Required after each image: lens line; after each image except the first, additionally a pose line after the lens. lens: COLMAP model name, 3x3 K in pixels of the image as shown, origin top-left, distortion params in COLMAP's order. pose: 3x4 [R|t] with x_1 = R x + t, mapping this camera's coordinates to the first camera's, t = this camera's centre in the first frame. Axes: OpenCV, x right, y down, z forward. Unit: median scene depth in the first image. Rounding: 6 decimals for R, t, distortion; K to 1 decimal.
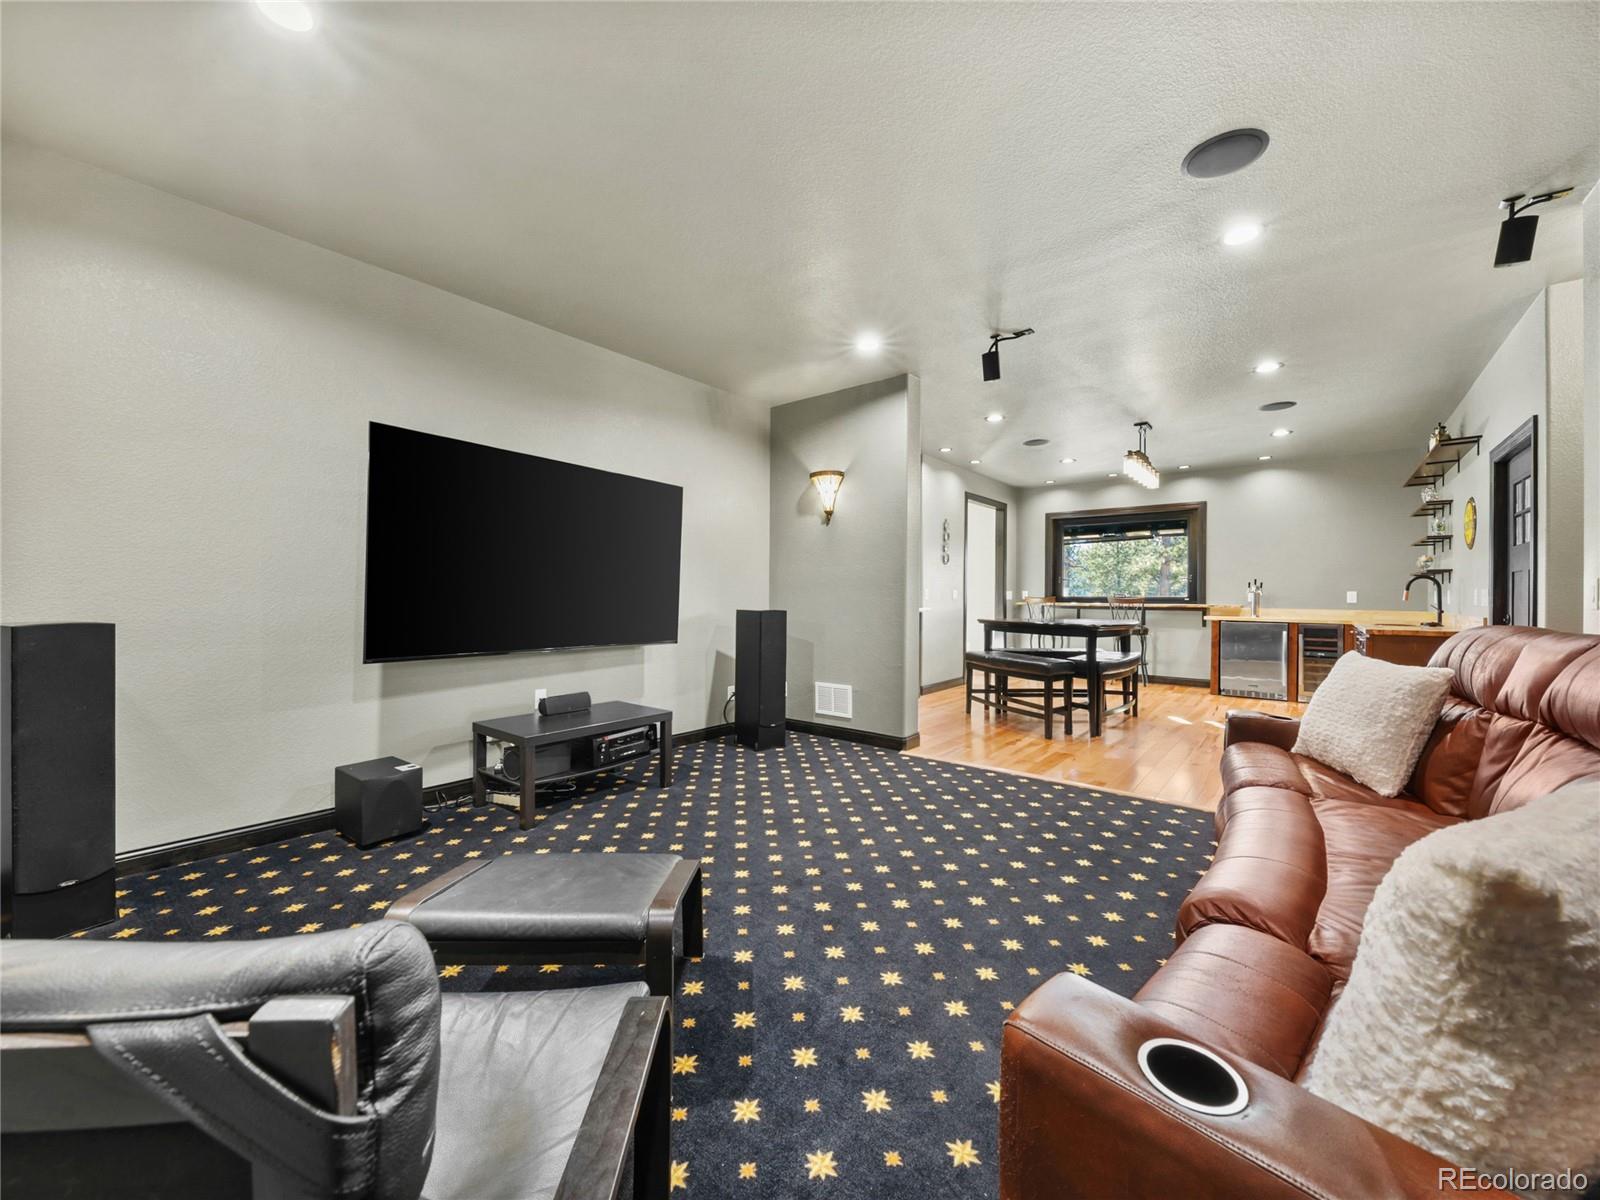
lens RADIAL K [[591.8, 0, 797.9], [0, 591.8, 595.4], [0, 0, 1]] dist [-0.012133, -0.000201]
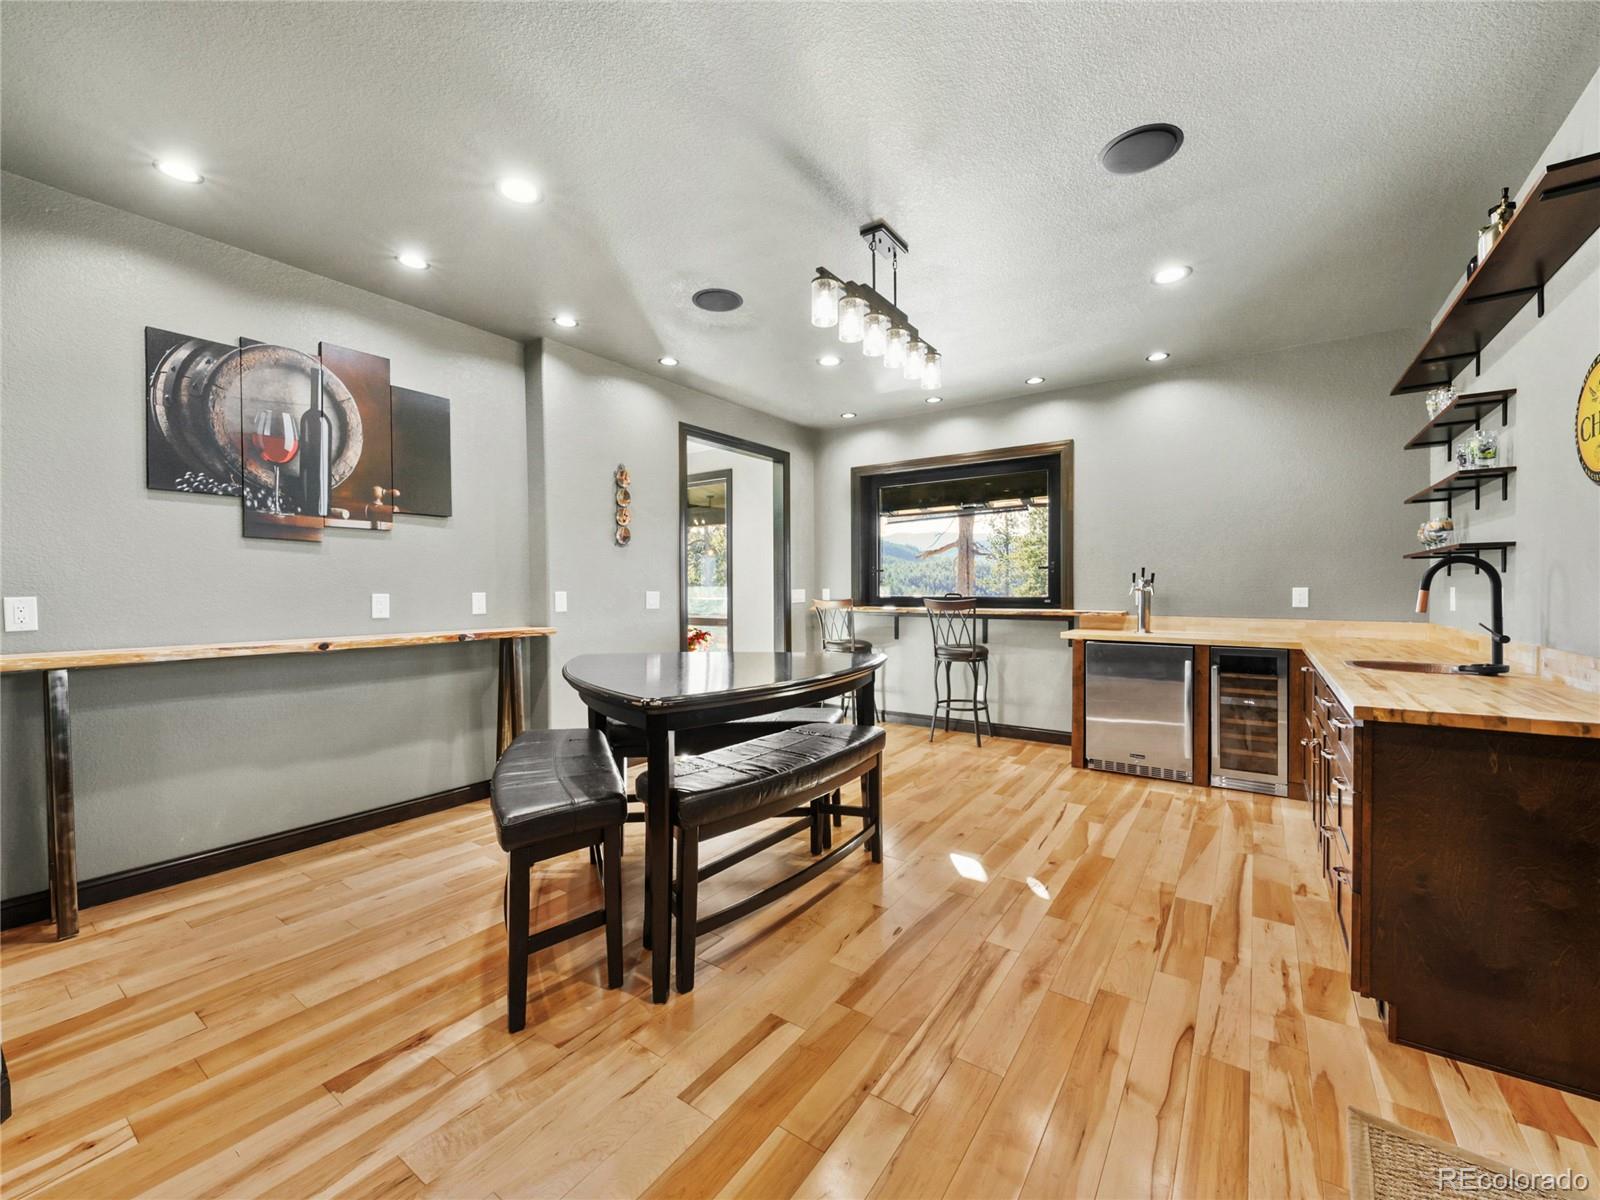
lens RADIAL K [[627.9, 0, 802.5], [0, 627.9, 597.8], [0, 0, 1]] dist [-0.001430, -0.001570]
pose [[0.995286, -0.013192, 0.096079, 0.364382], [0.011742, 0.999809, 0.015643, -0.010802], [-0.096267, -0.014441, 0.995251, 0.394617]]
